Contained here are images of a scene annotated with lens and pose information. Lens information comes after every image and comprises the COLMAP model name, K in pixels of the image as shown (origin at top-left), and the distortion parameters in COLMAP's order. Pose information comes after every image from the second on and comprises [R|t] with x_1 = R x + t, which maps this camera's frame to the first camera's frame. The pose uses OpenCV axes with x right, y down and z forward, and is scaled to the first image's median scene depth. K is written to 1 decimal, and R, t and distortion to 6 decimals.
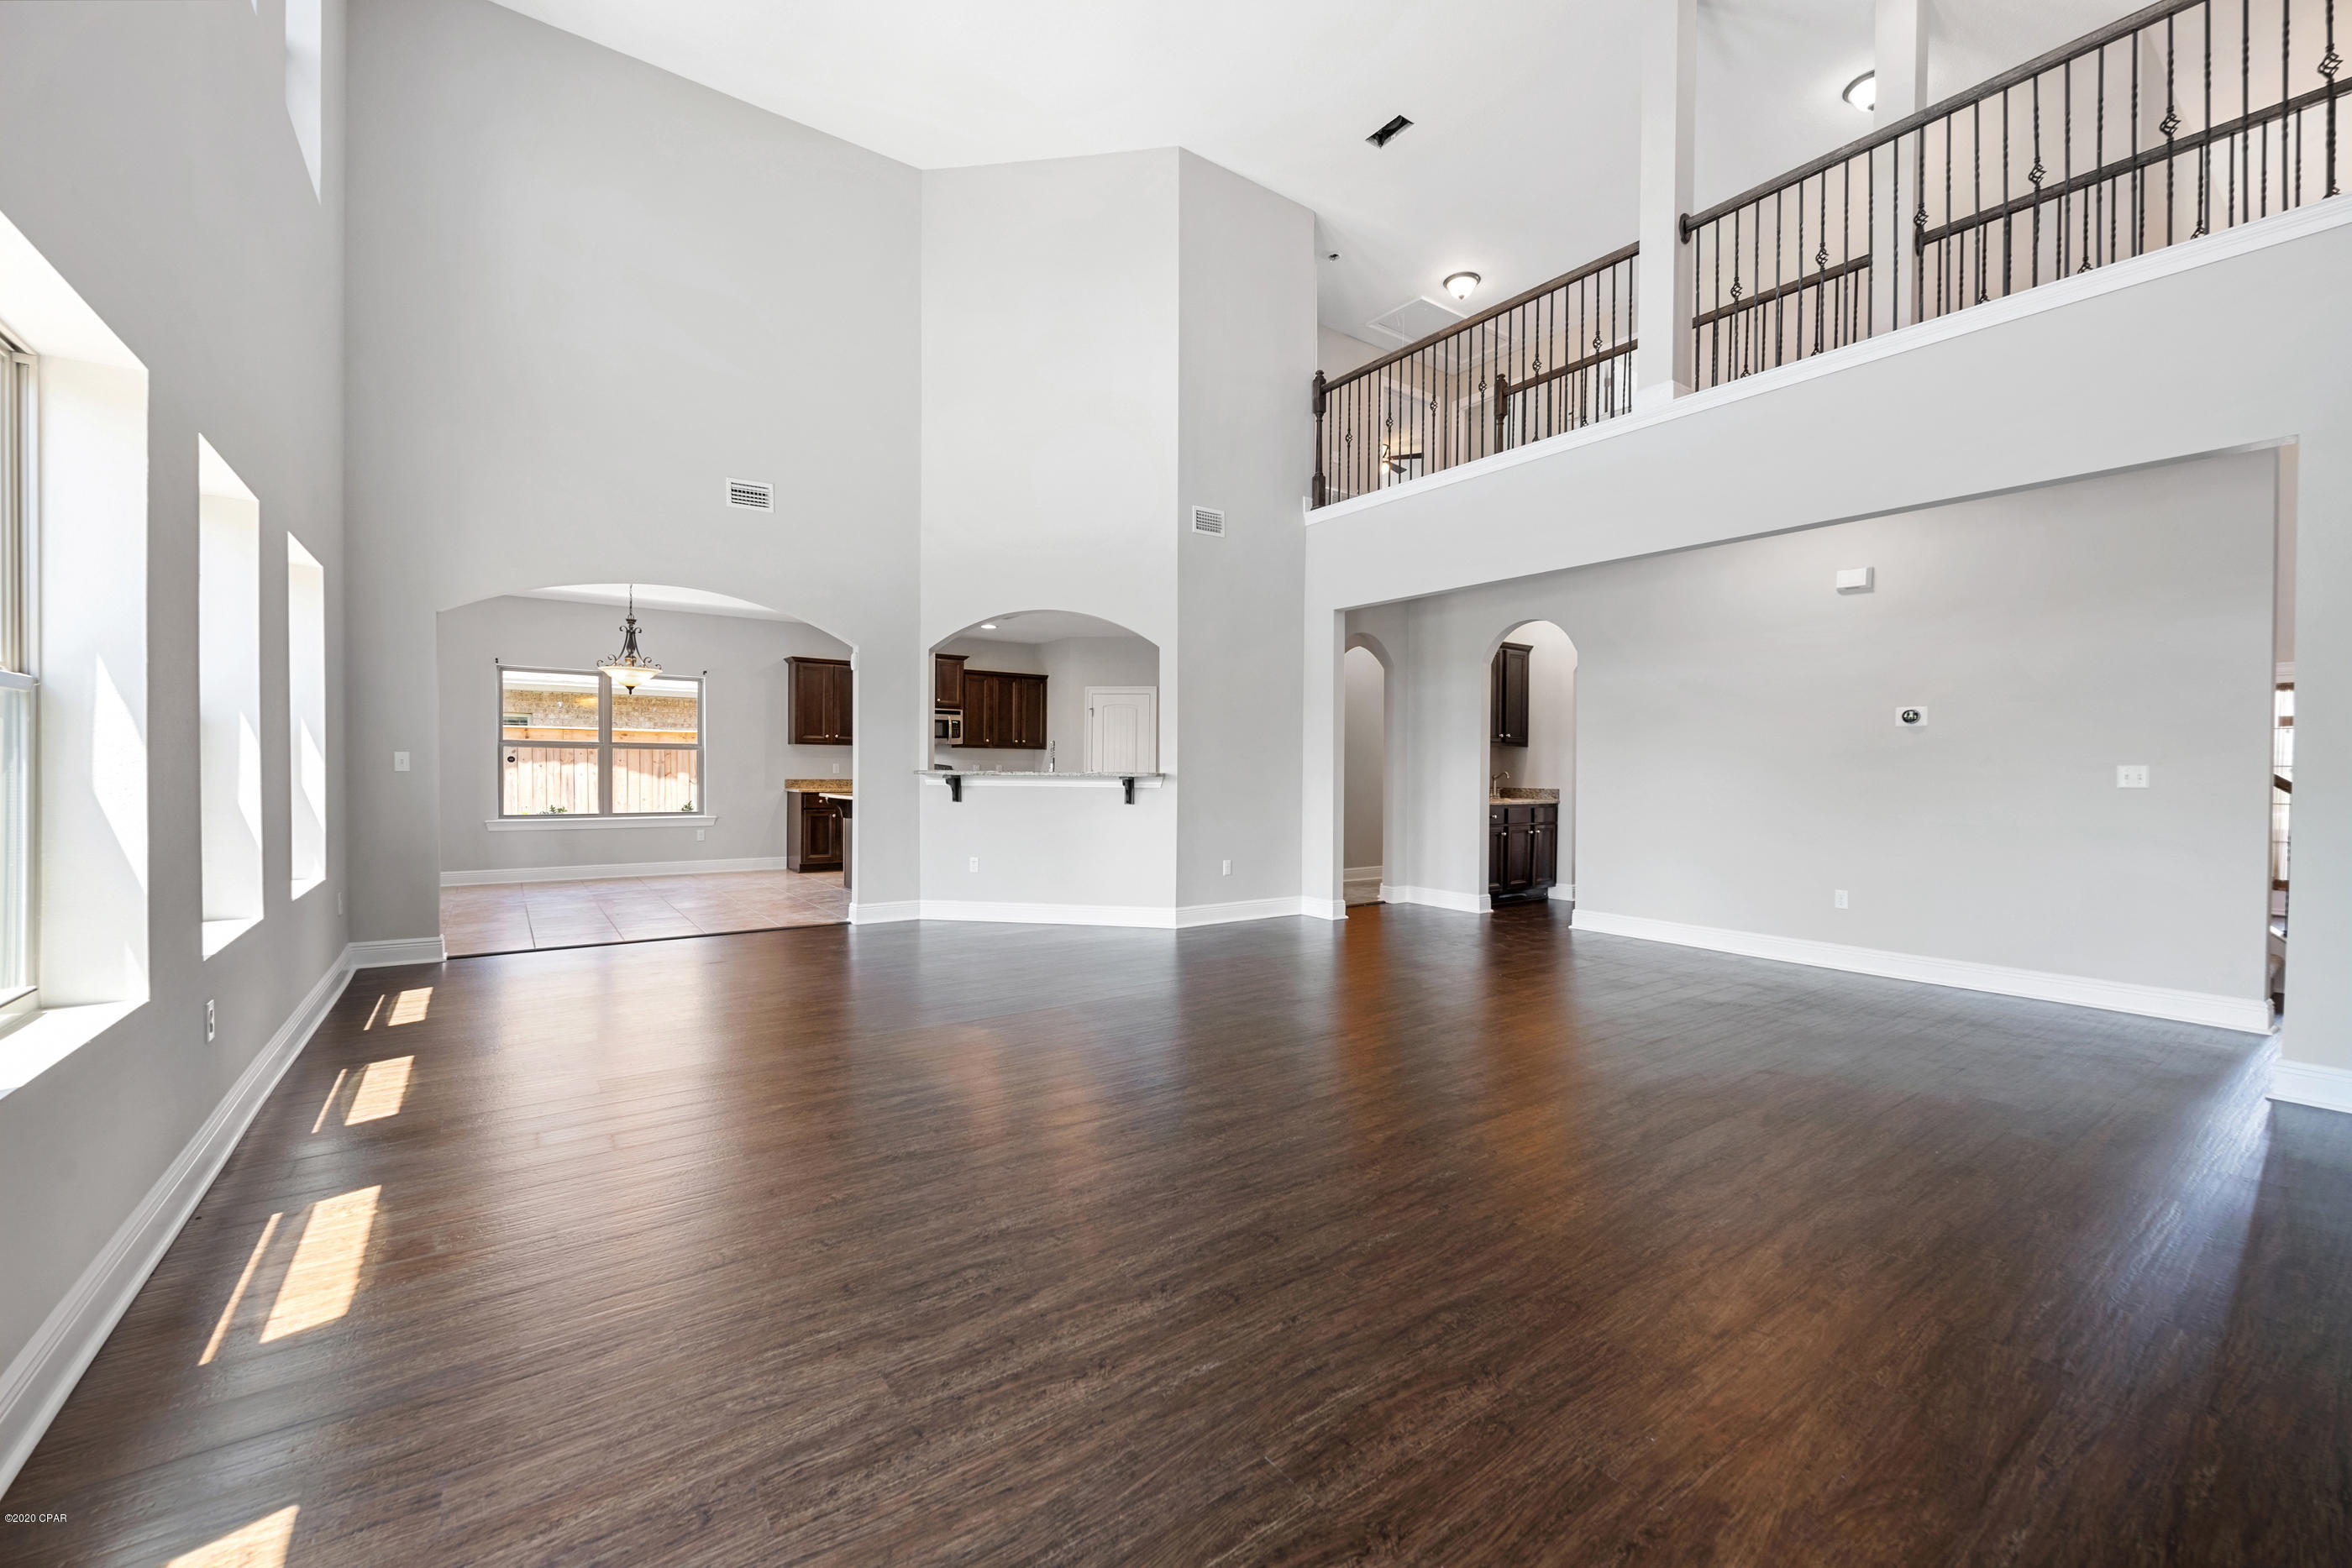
lens RADIAL K [[948.7, 0, 1154.2], [0, 948.7, 779.2], [0, 0, 1]] dist [0.003136, -0.002585]
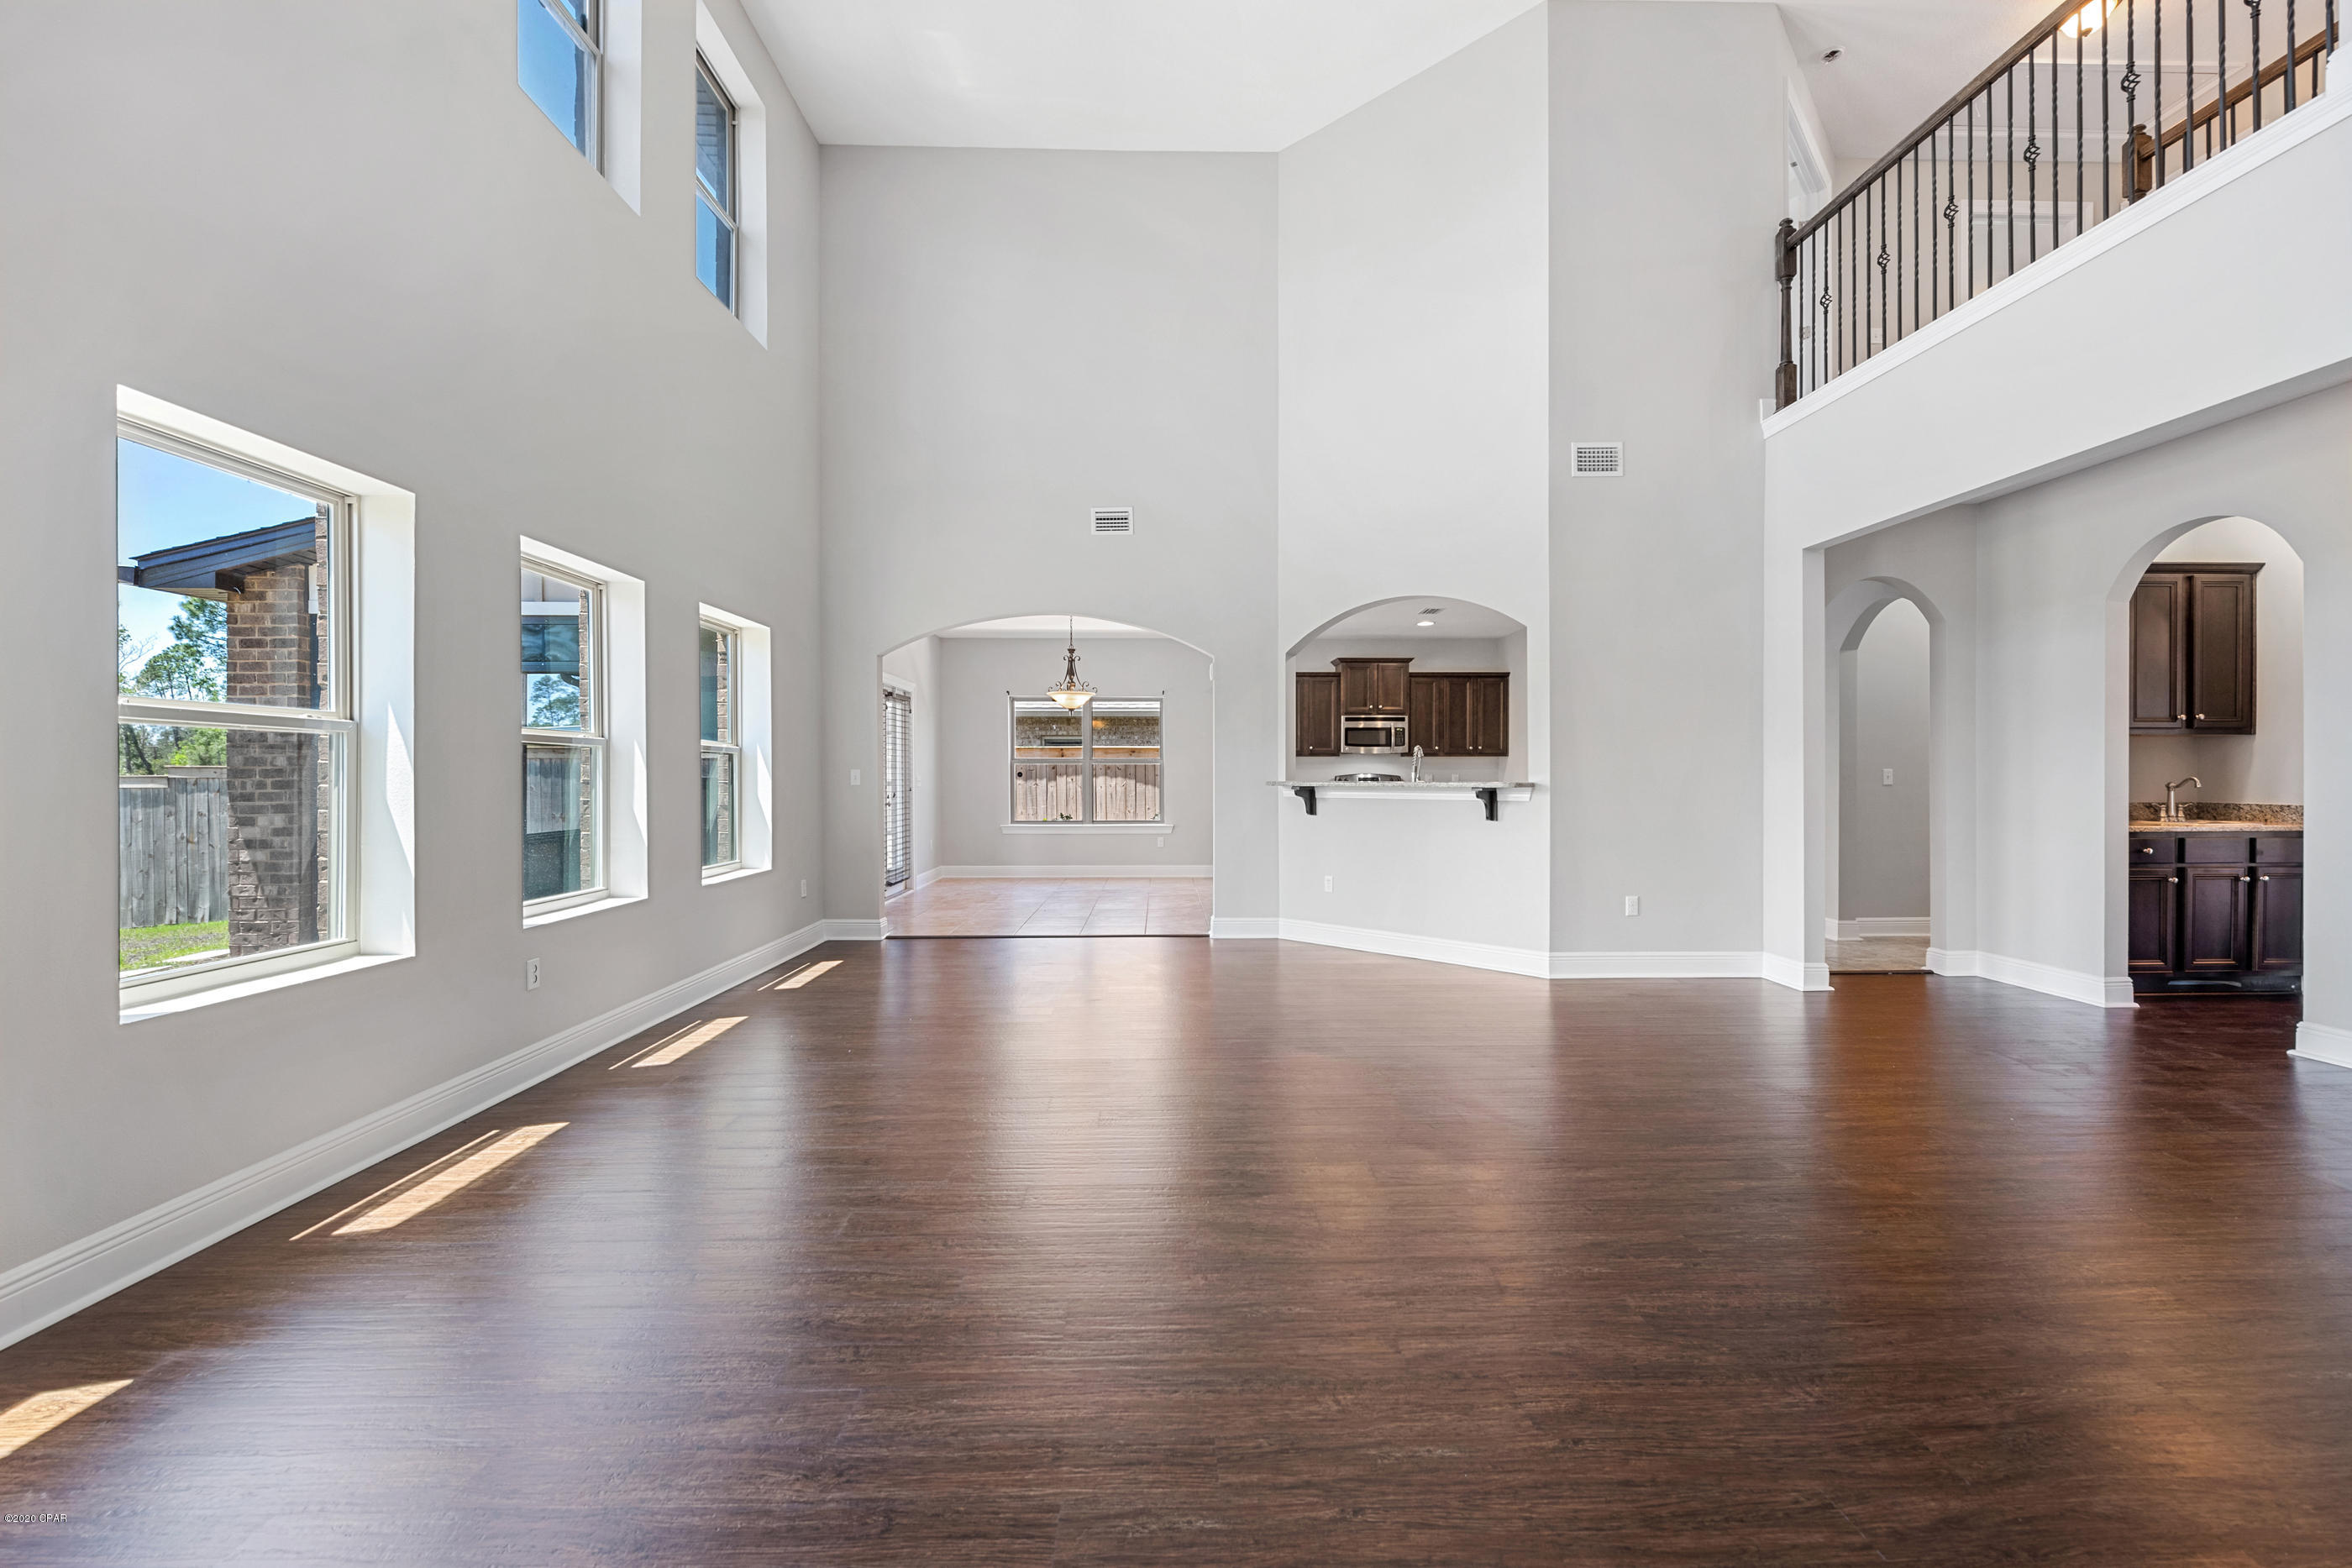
lens RADIAL K [[948.7, 0, 1131.1], [0, 948.7, 778.6], [0, 0, 1]] dist [0.003136, -0.002585]
pose [[0.826994, -0.009010, -0.562139, 0.164936], [0.002003, 0.999912, -0.013079, 0.000097], [0.562208, 0.009690, 0.826939, 0.133332]]
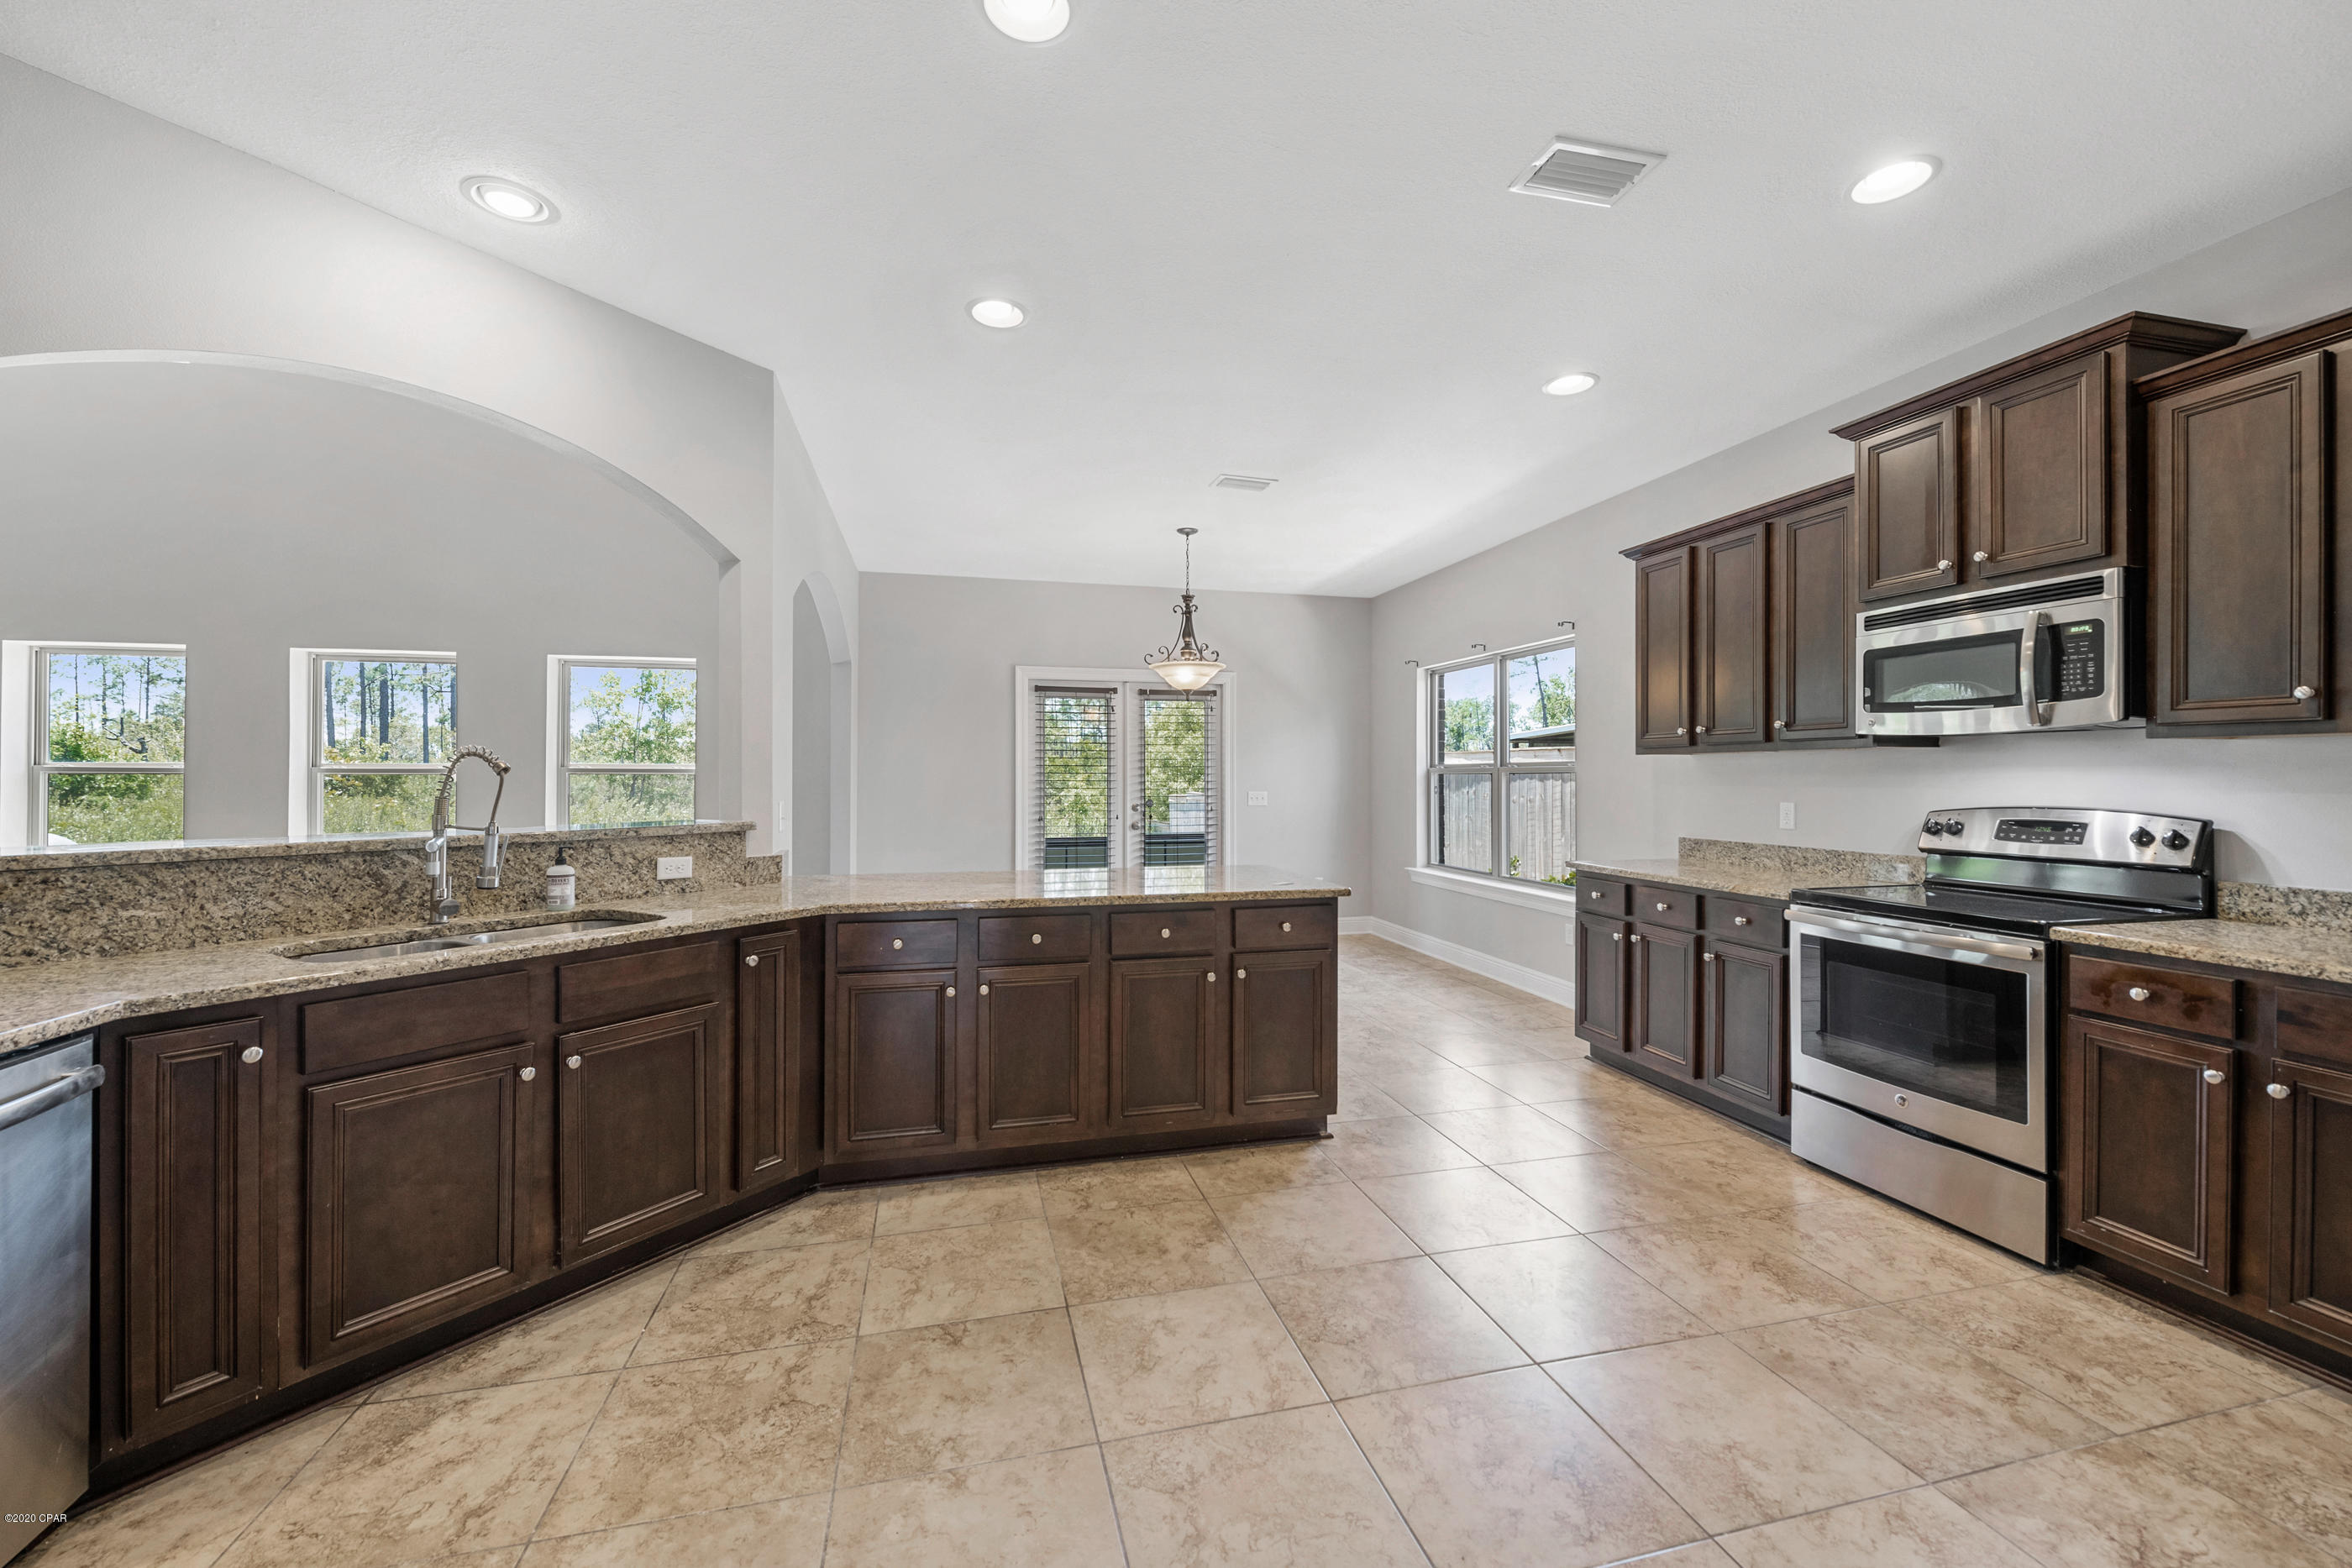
lens RADIAL K [[948.7, 0, 1178.9], [0, 948.7, 774.9], [0, 0, 1]] dist [0.003136, -0.002585]
pose [[-0.360125, -0.010166, -0.932849, 0.144389], [-0.017241, 0.999842, -0.004241, -0.034642], [0.932745, 0.014556, -0.360243, 1.496577]]
